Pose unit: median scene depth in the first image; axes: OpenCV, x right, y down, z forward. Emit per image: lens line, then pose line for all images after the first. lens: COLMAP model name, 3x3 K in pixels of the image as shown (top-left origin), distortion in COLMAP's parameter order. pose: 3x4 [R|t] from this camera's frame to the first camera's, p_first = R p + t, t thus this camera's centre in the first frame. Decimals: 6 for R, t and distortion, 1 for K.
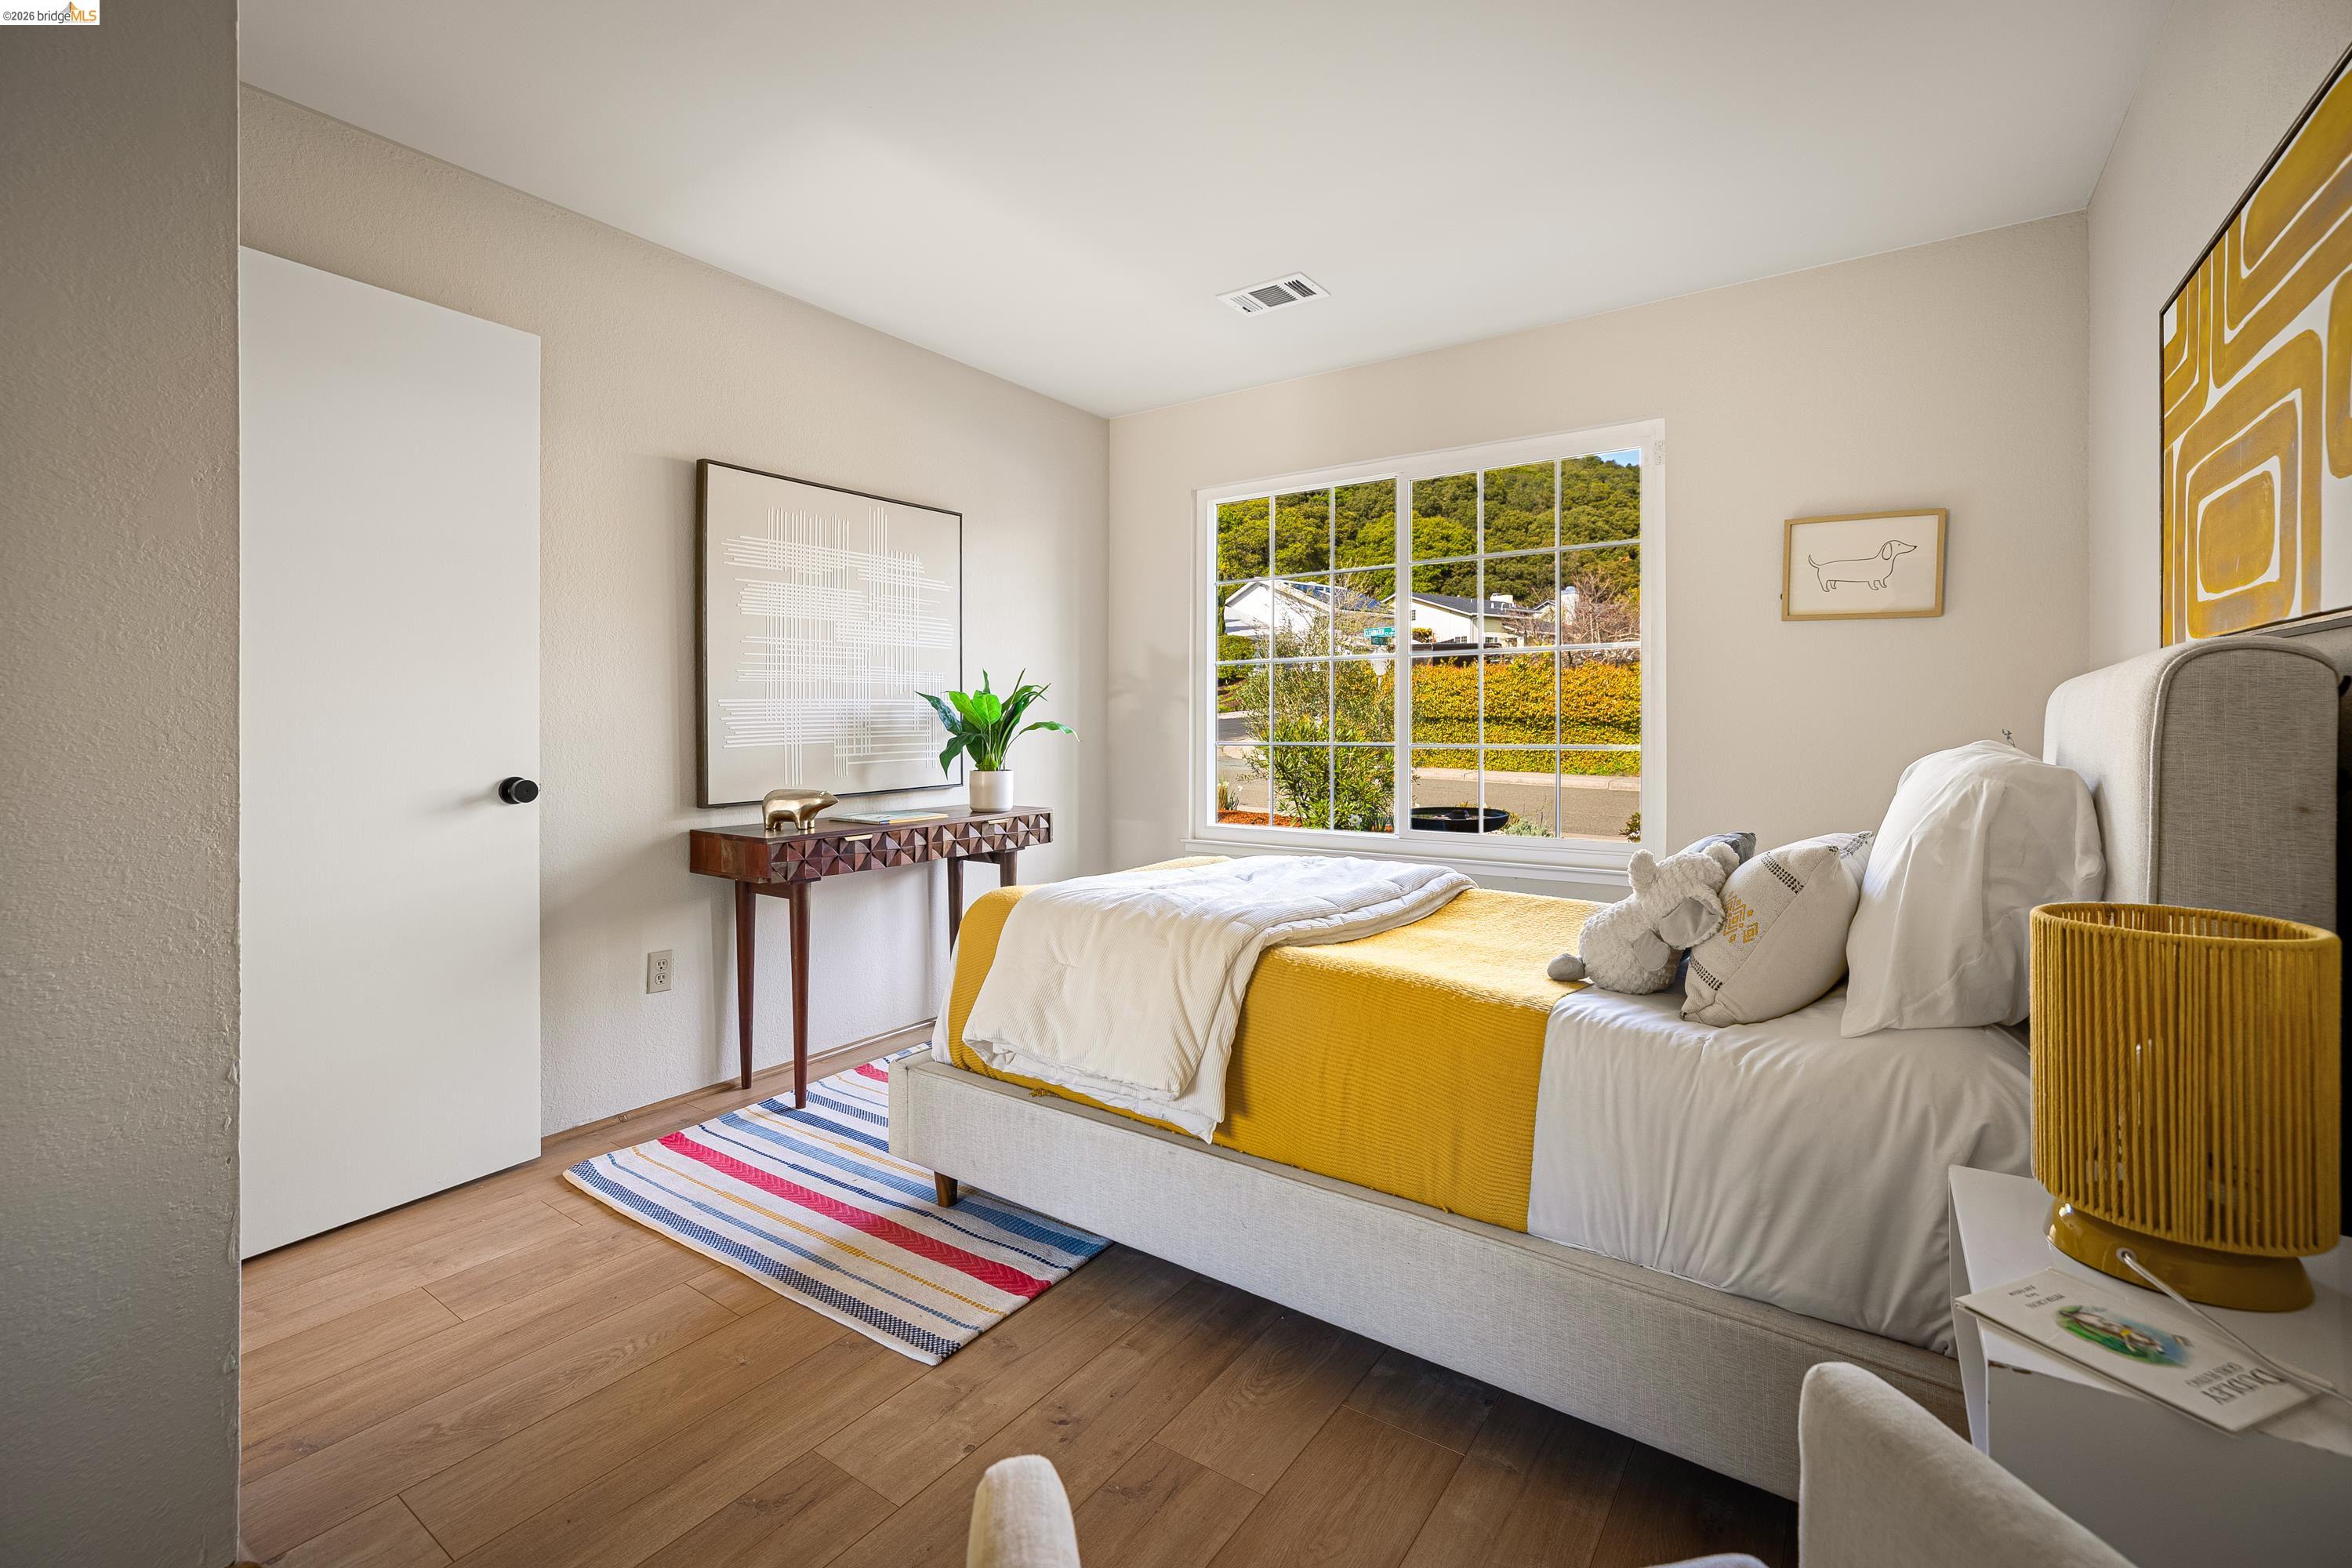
lens RADIAL K [[996.0, 0, 1228.4], [0, 996.0, 729.1], [0, 0, 1]] dist [-0.023824, 0.000093]
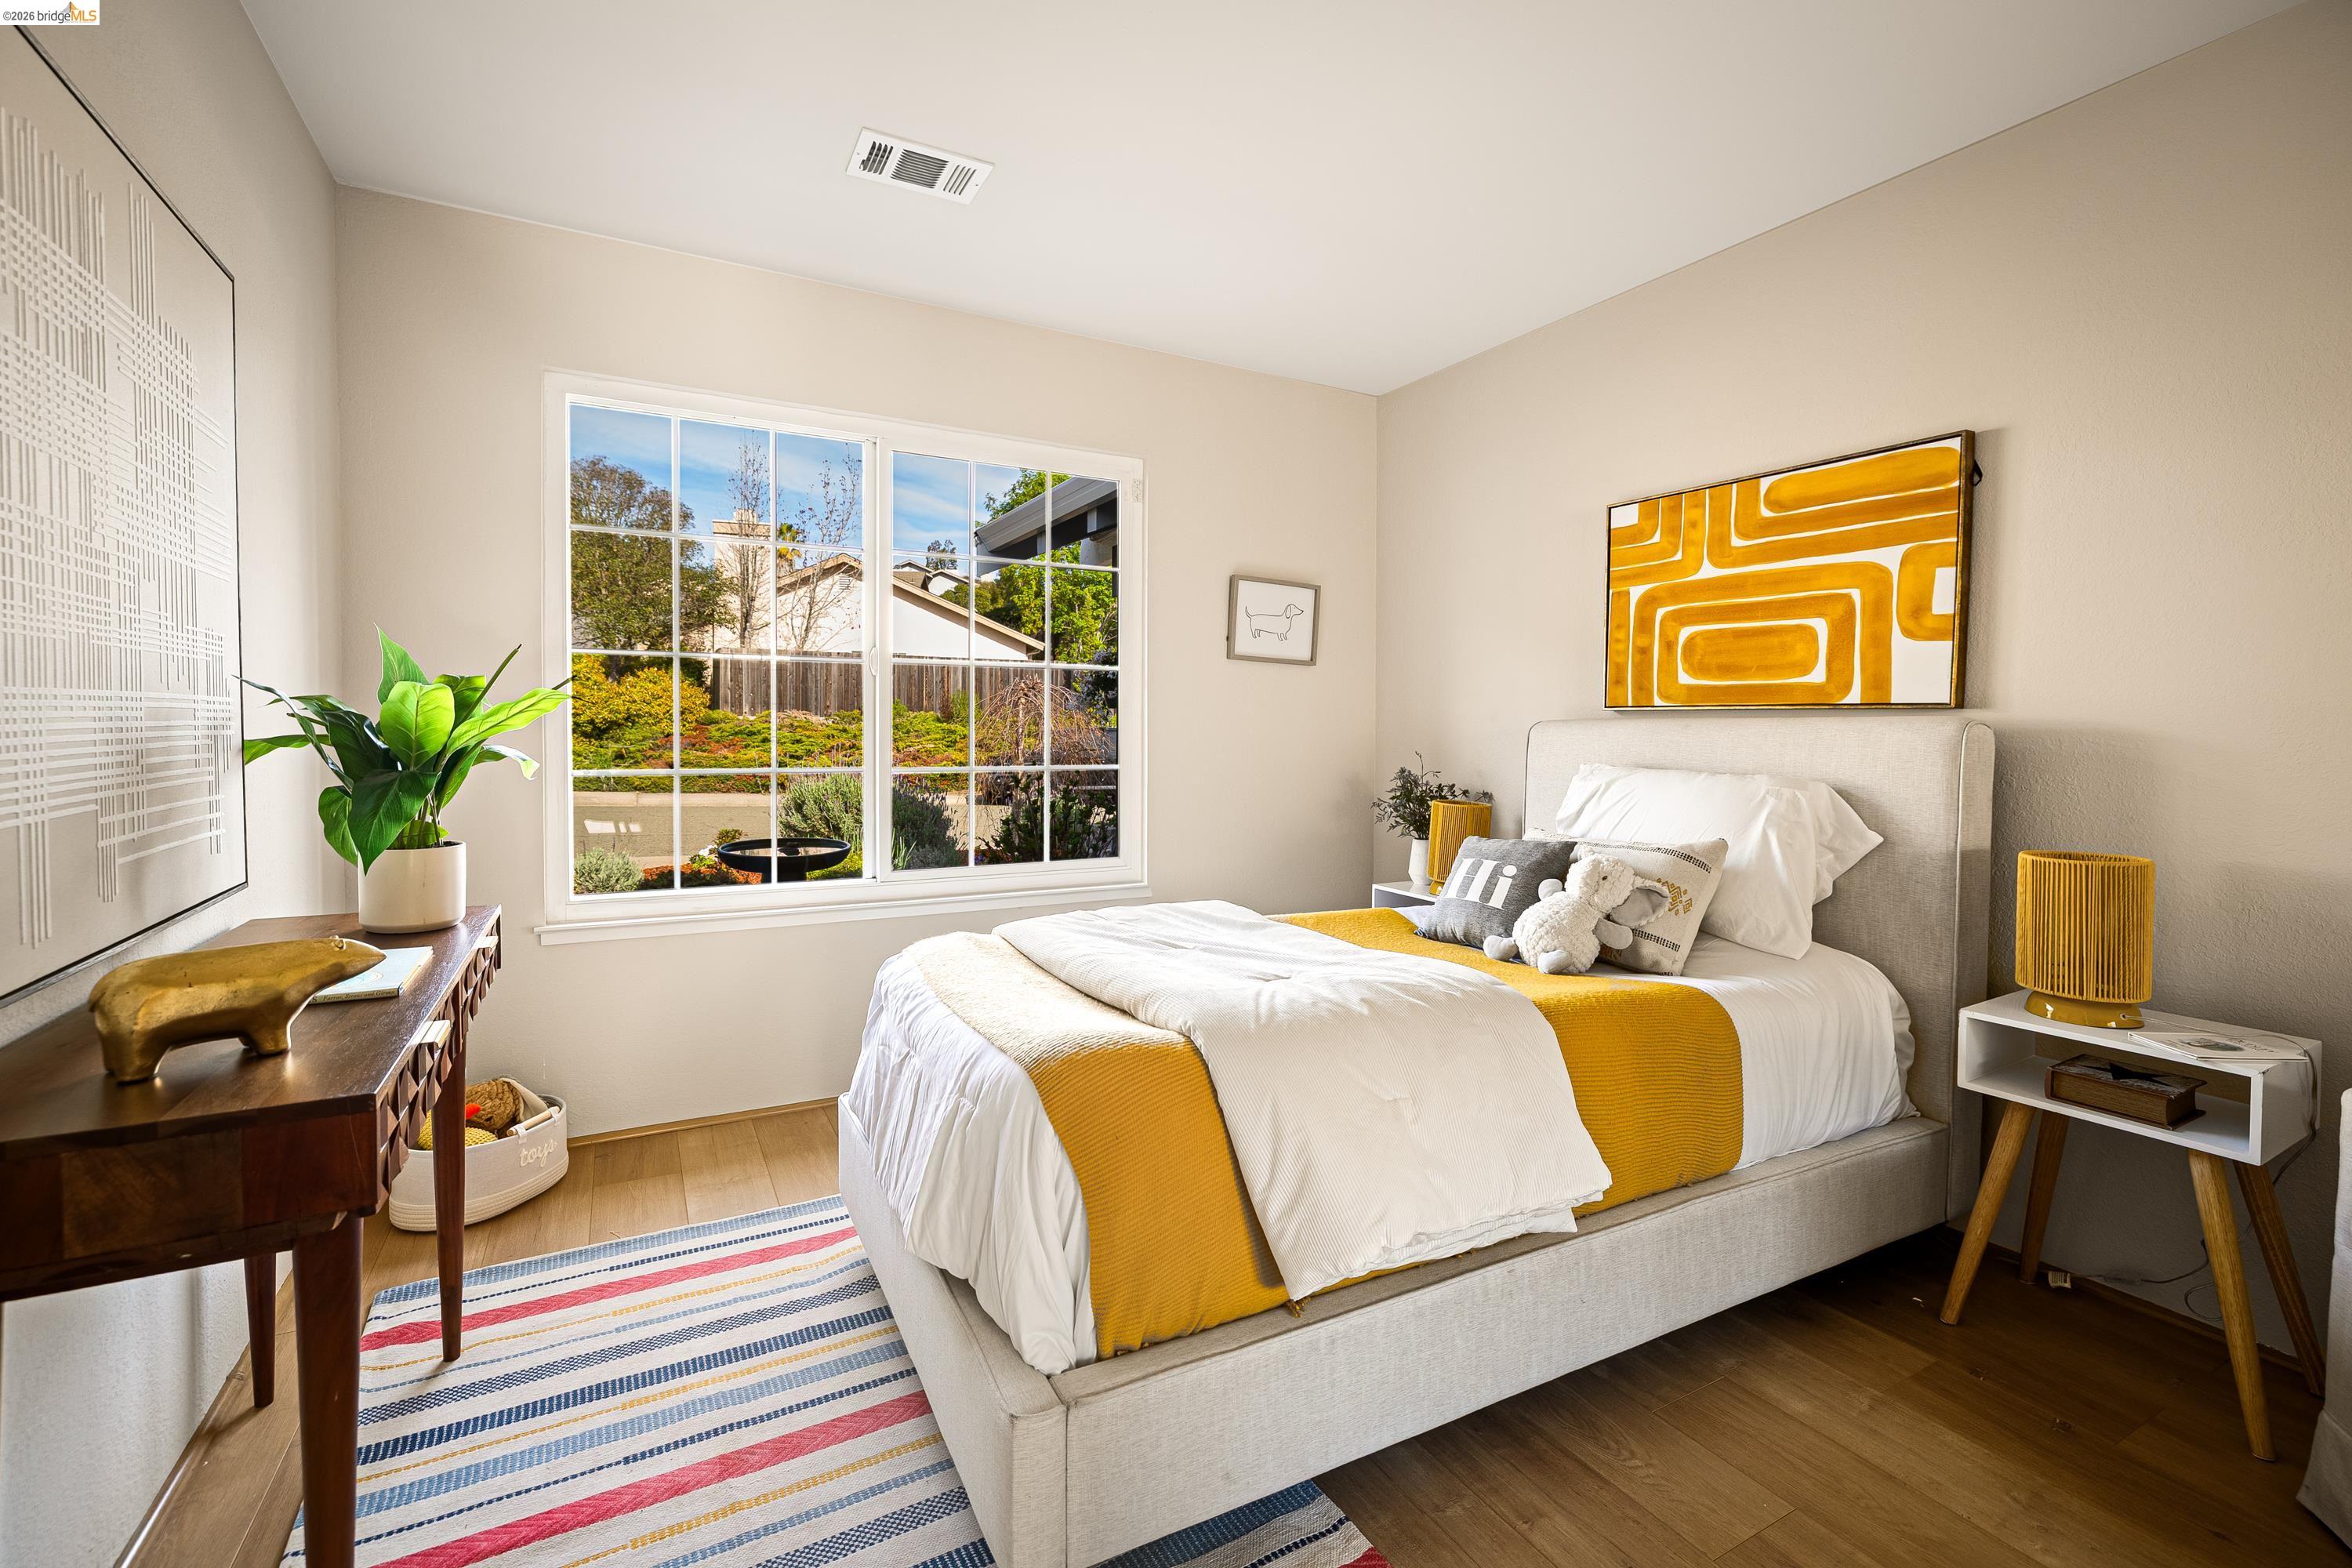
lens RADIAL K [[1002.6, 0, 1179.1], [0, 1002.6, 756.8], [0, 0, 1]] dist [0.000706, 0.000366]
pose [[0.473268, -0.018736, 0.880719, -0.560845], [-0.002430, 0.999742, 0.022574, -0.019858], [-0.880915, -0.012824, 0.473101, 0.502869]]
